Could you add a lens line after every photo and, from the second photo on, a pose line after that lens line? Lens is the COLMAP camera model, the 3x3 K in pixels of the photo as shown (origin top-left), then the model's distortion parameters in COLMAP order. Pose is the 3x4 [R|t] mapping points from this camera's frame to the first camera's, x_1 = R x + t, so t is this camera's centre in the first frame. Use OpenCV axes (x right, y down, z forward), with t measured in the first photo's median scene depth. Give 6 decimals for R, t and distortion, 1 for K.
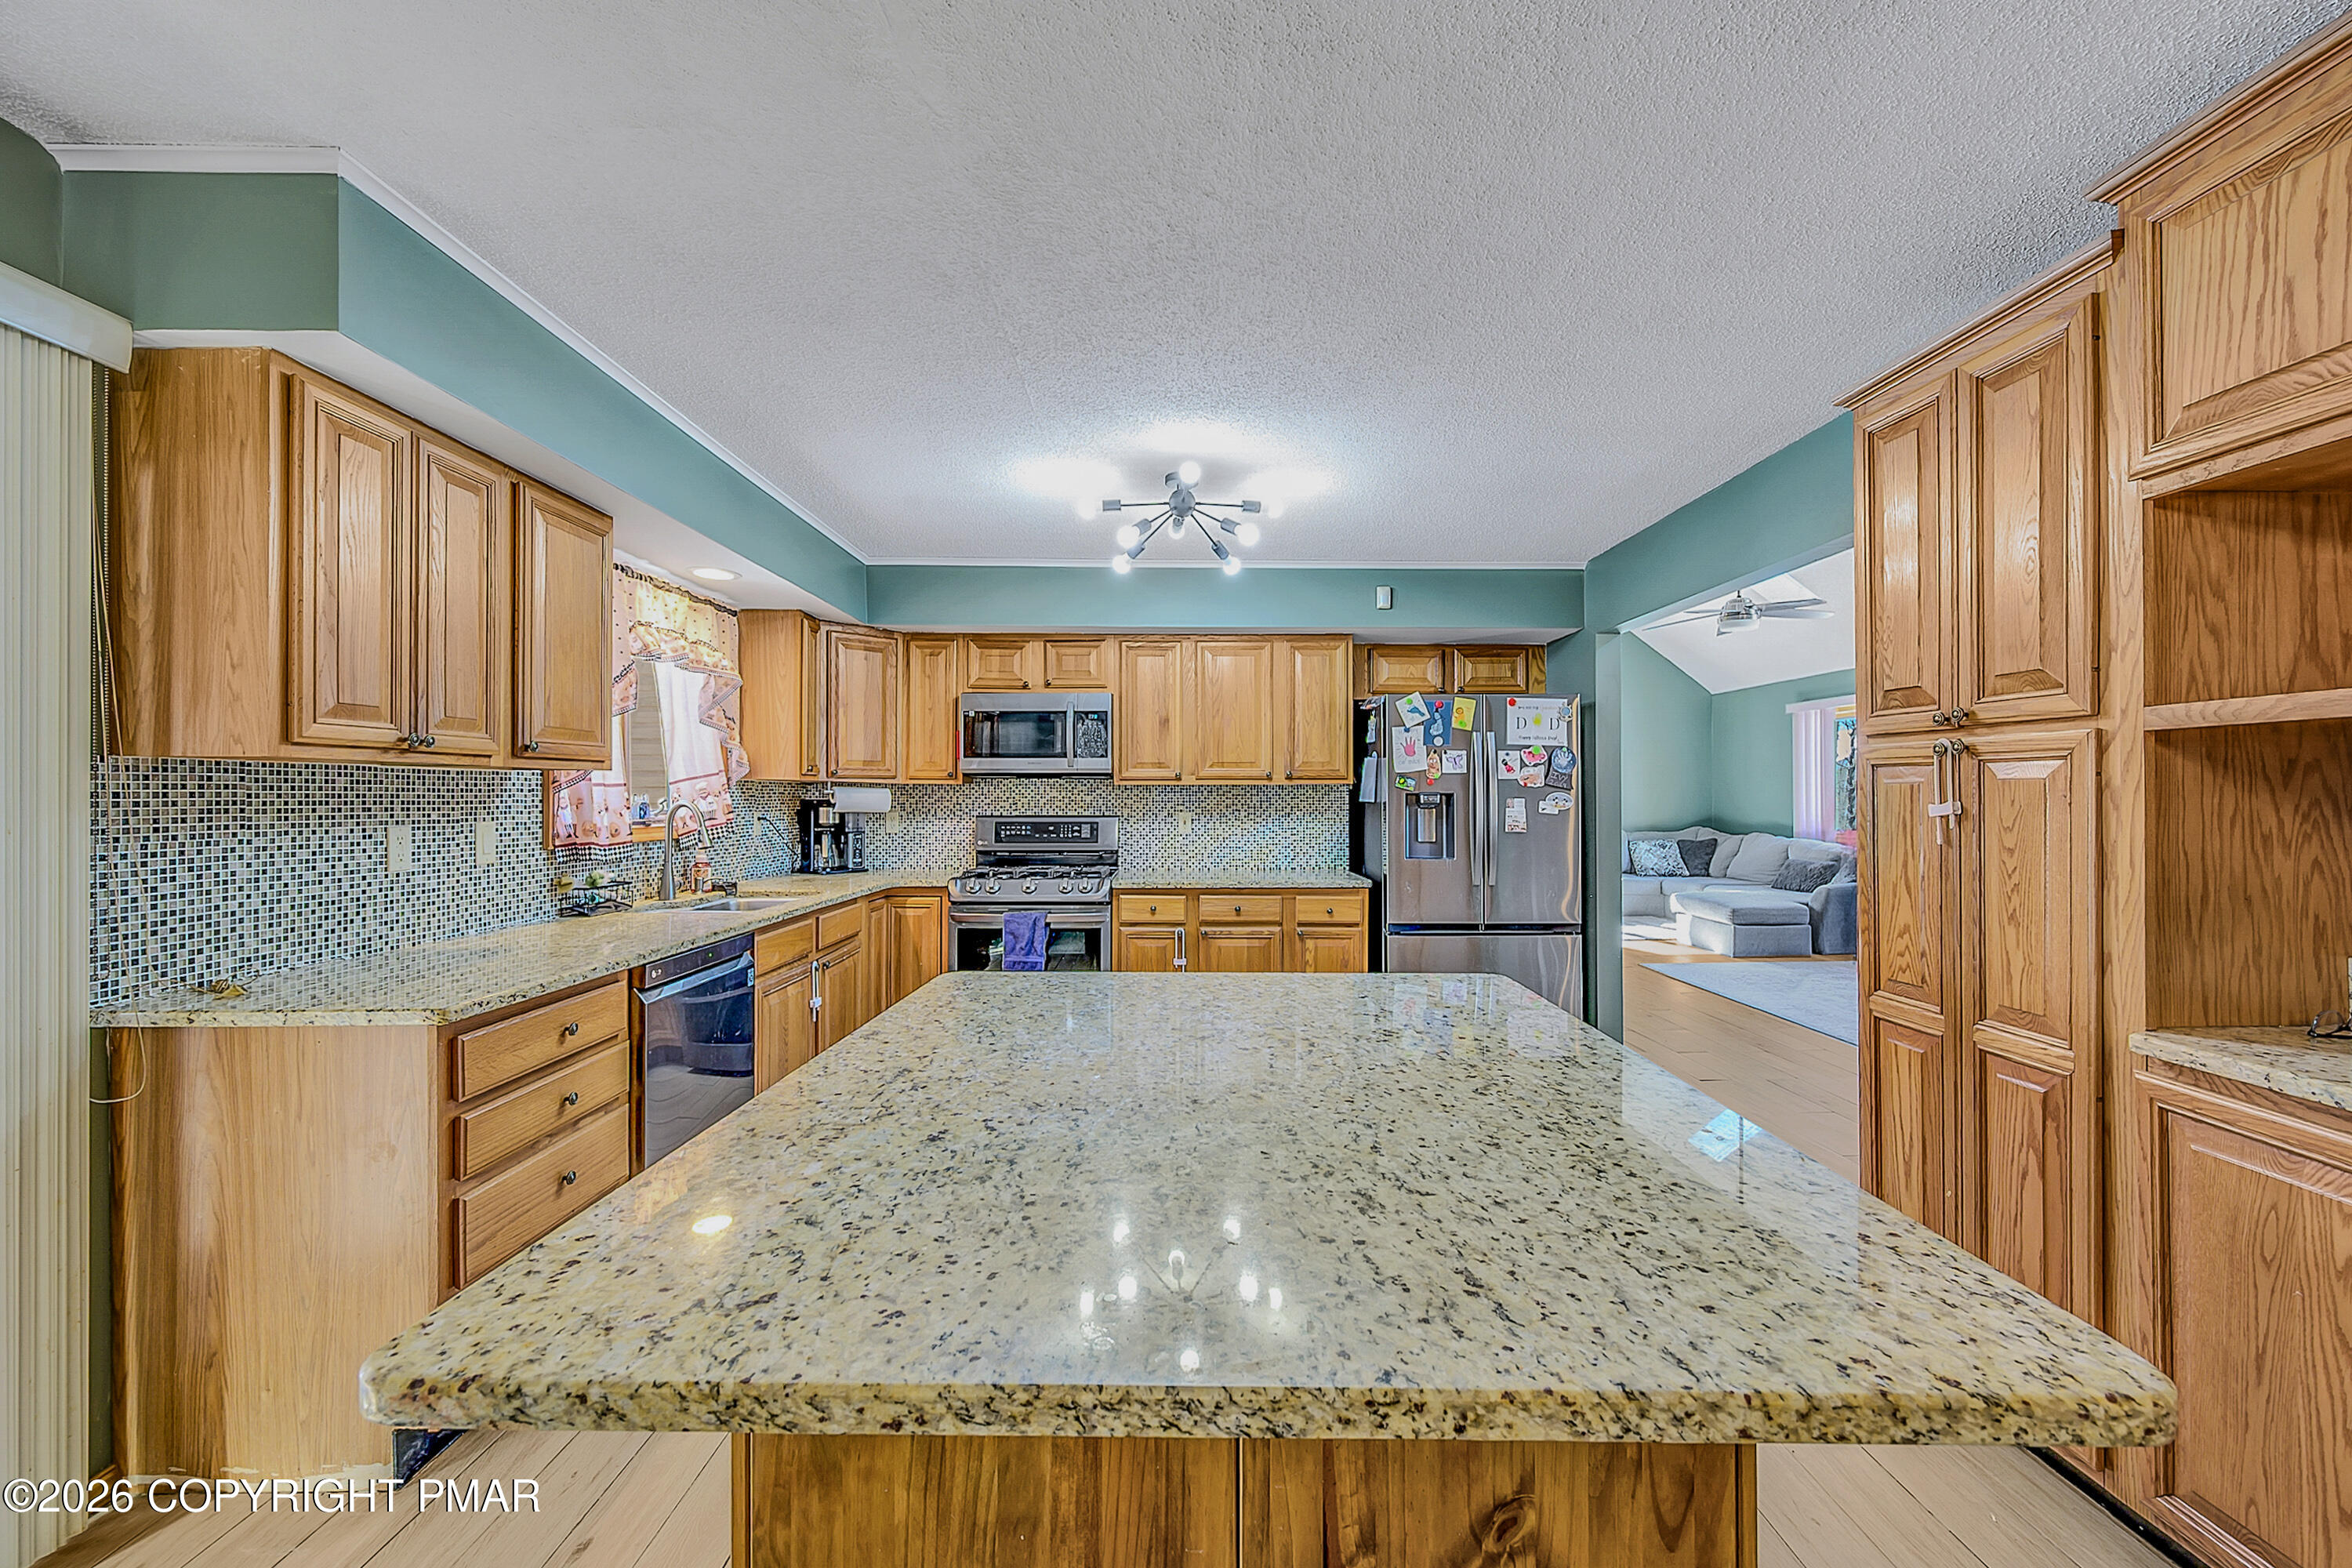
lens RADIAL K [[935.5, 0, 1187.3], [0, 935.5, 786.1], [0, 0, 1]] dist [0.000463, -0.001063]
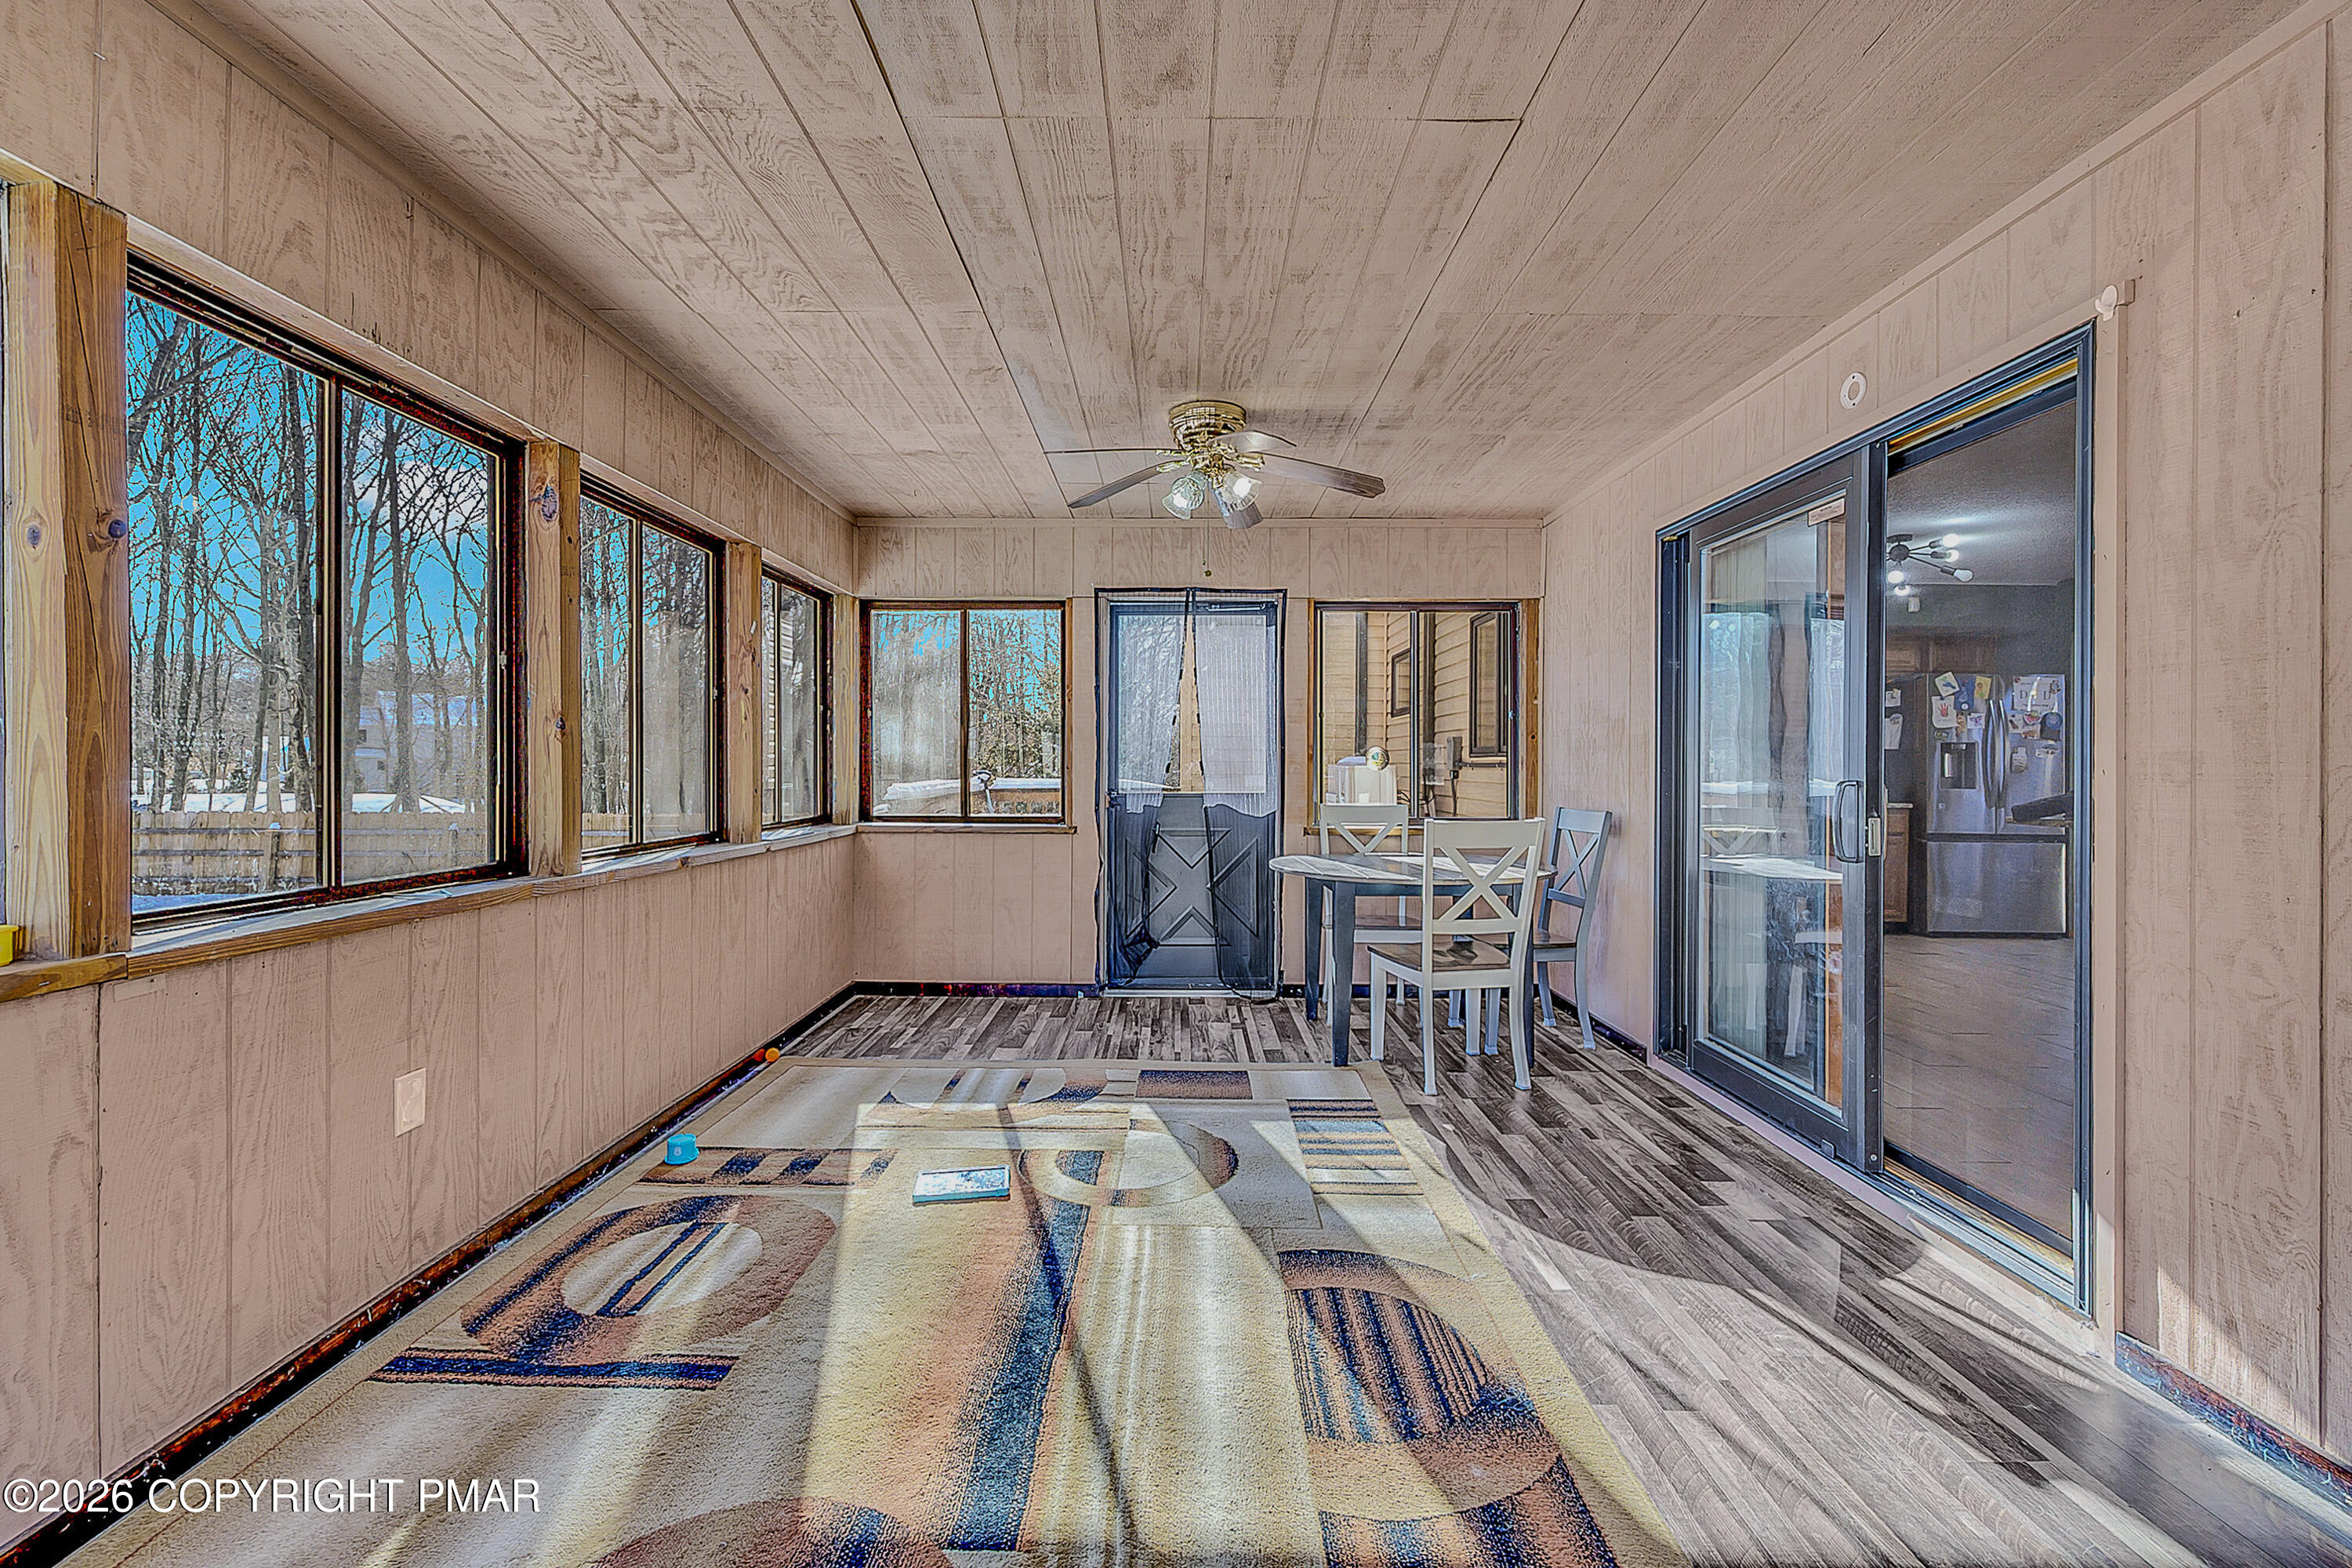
lens RADIAL K [[935.5, 0, 1196.5], [0, 935.5, 759.6], [0, 0, 1]] dist [0.000463, -0.001063]
pose [[0.999898, 0.012409, -0.007062, -1.767851], [-0.012387, 0.999918, 0.003150, 0.085529], [0.007100, -0.003063, 0.999970, -0.864467]]
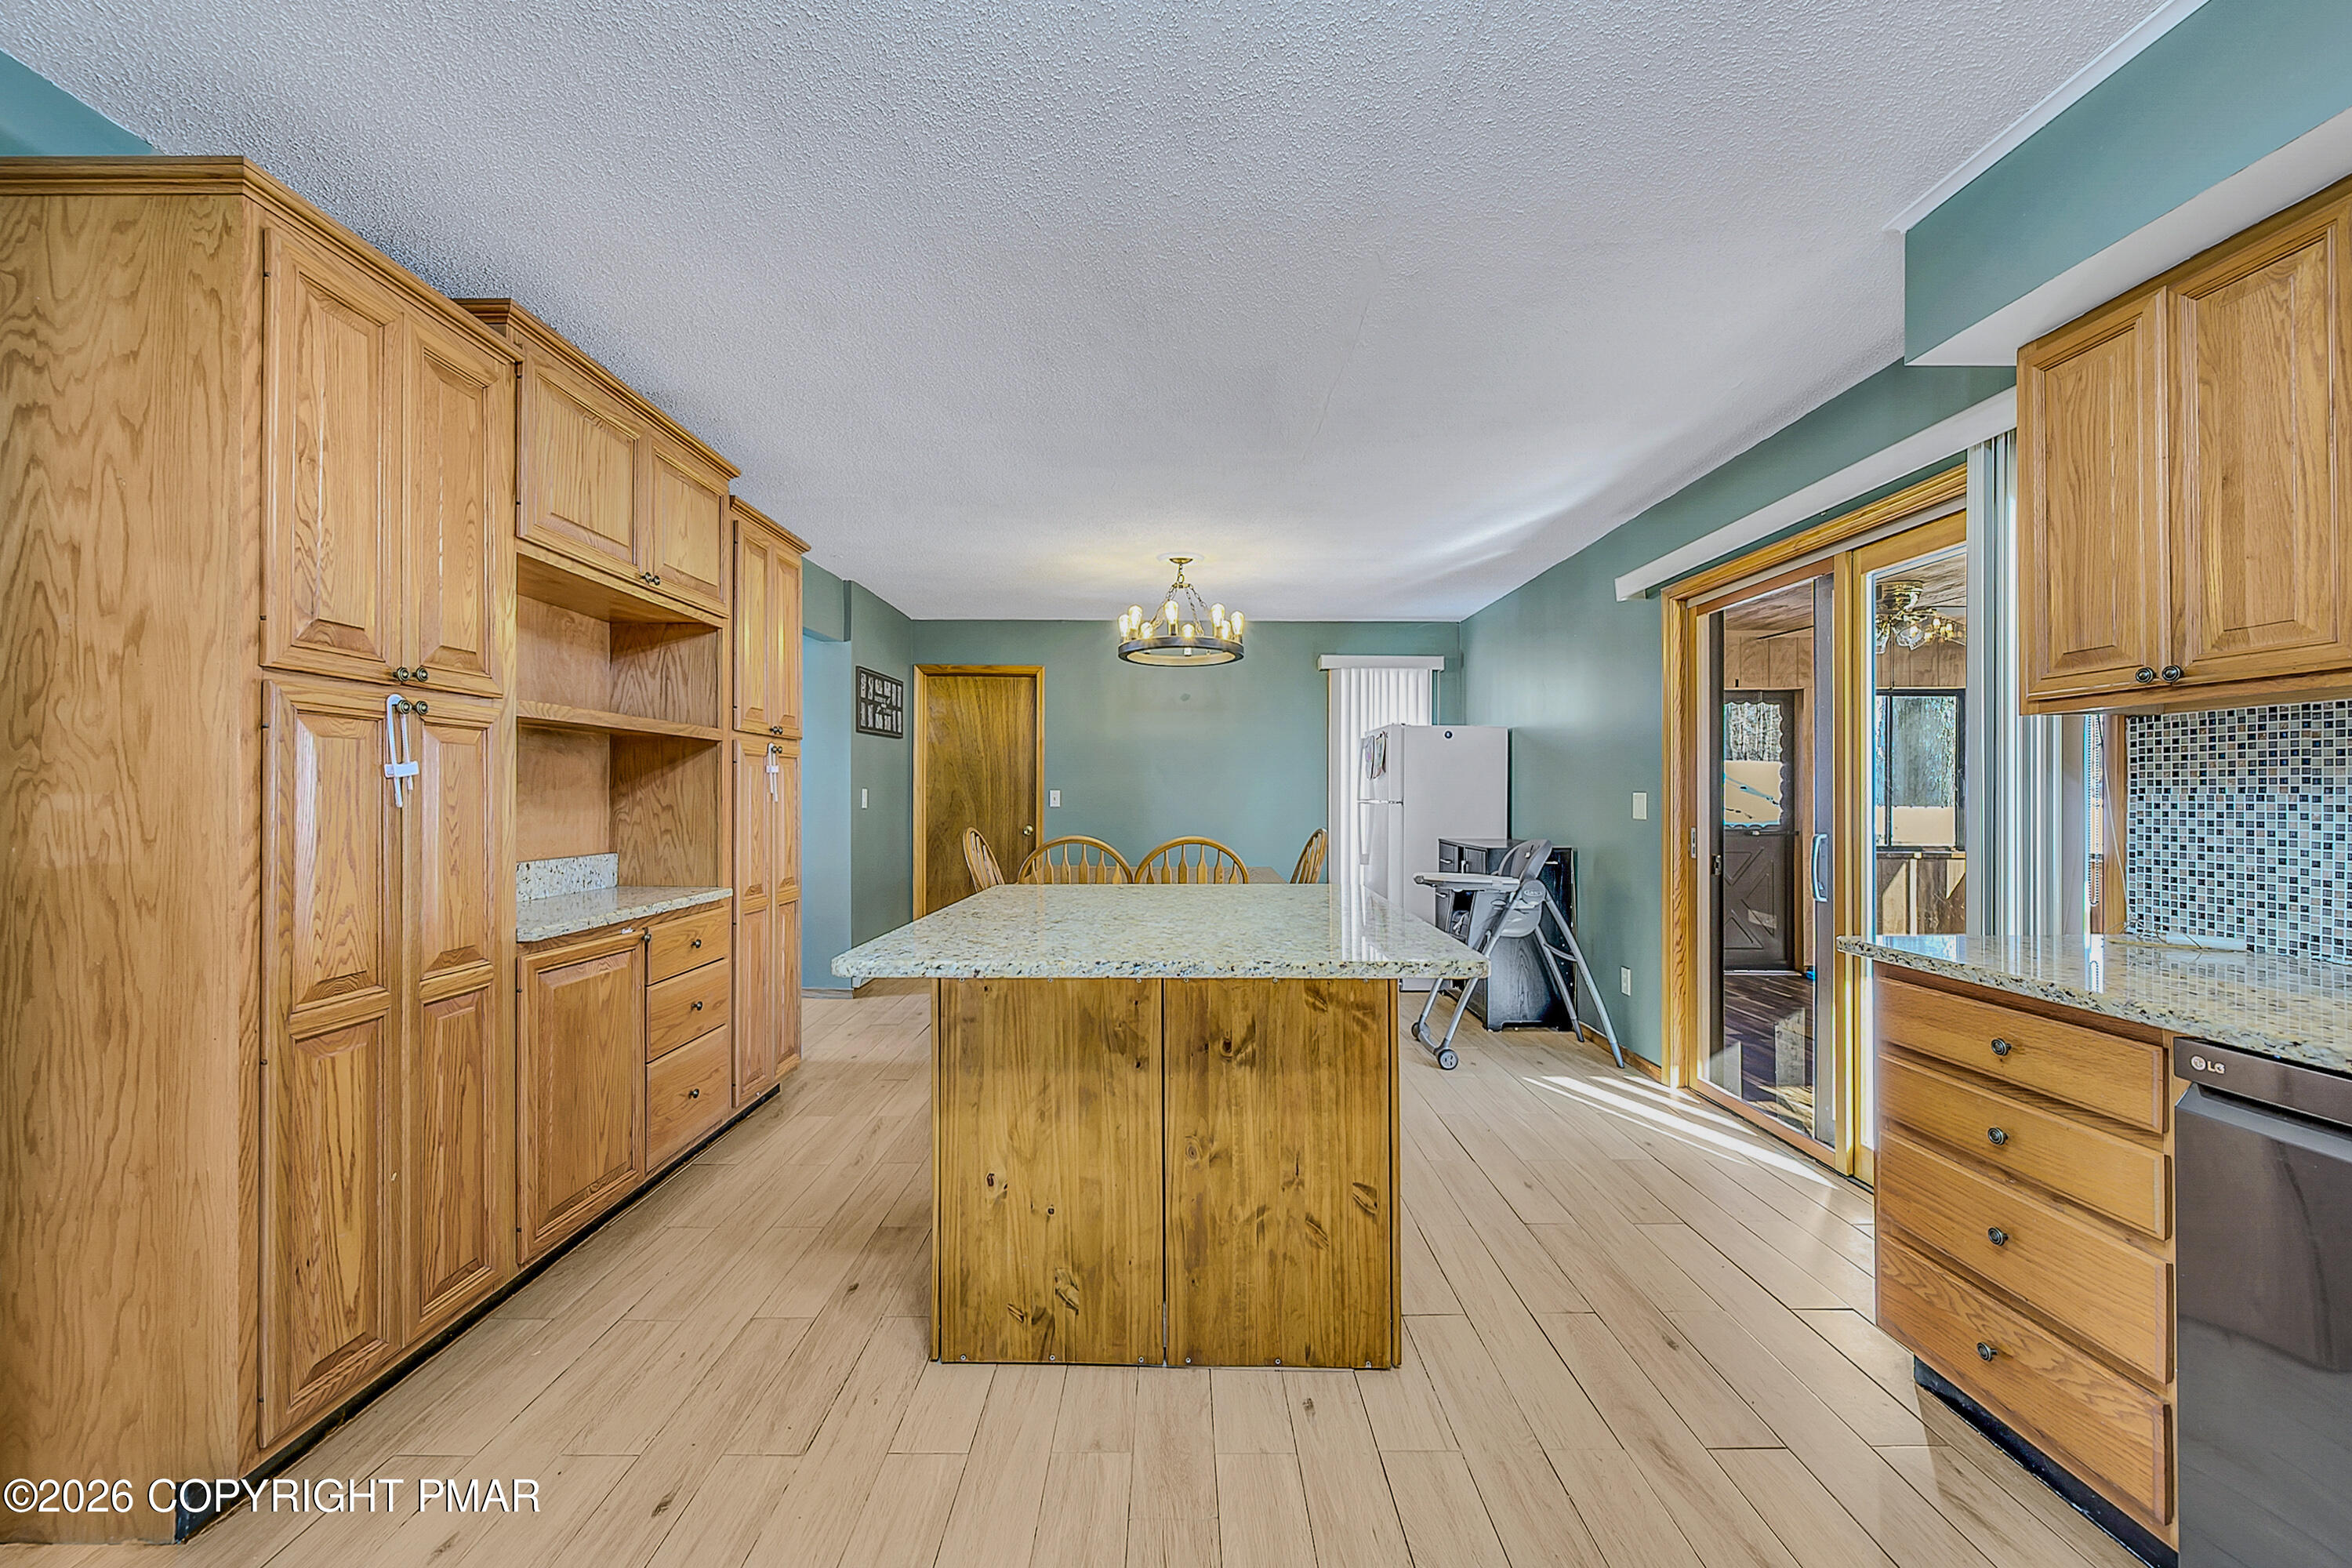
lens RADIAL K [[935.5, 0, 1177.0], [0, 935.5, 790.6], [0, 0, 1]] dist [0.000463, -0.001063]
pose [[-0.999979, 0.004666, 0.004473, 0.014212], [0.004607, 0.999902, -0.013189, 0.053435], [-0.004534, -0.013168, -0.999903, 1.682135]]
